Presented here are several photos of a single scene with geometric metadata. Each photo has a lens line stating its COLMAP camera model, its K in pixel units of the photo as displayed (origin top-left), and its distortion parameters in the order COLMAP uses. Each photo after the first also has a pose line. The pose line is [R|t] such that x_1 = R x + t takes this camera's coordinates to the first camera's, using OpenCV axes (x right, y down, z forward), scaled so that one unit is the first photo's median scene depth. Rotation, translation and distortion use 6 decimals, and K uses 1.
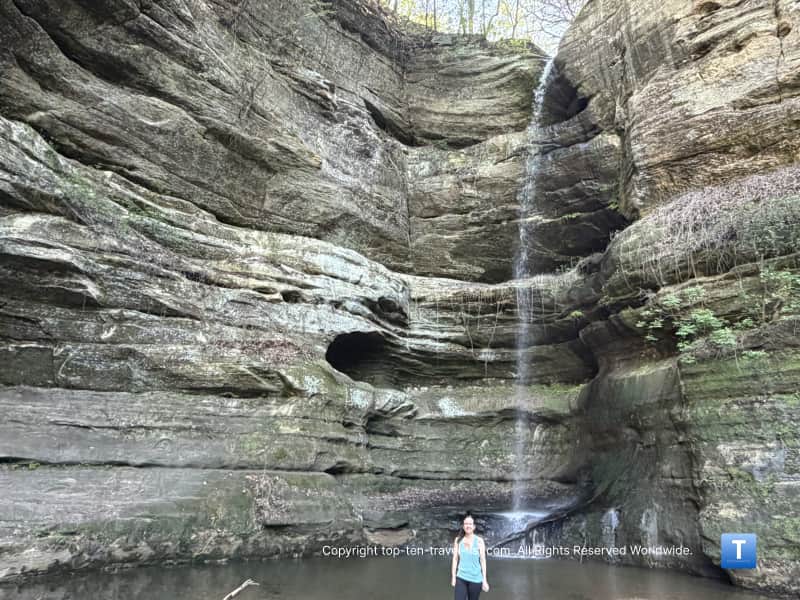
lens RADIAL K [[598.7, 0, 401.3], [0, 598.7, 310.2], [0, 0, 1]] dist [0.032816, -0.065569]
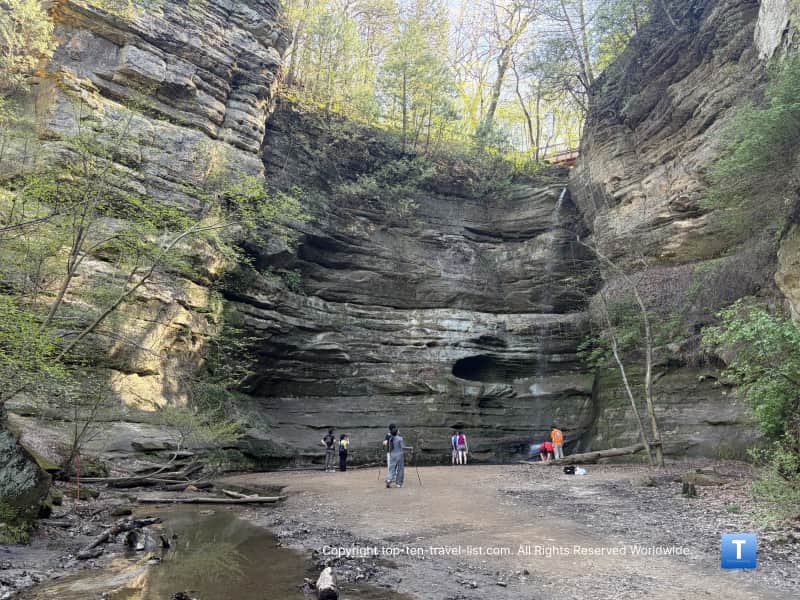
lens RADIAL K [[598.7, 0, 401.3], [0, 598.7, 310.2], [0, 0, 1]] dist [0.032816, -0.065569]
pose [[0.922264, -0.105095, -0.372000, 0.500812], [0.126531, 0.991393, 0.033616, -0.223900], [0.365266, -0.078072, 0.927624, -0.945320]]
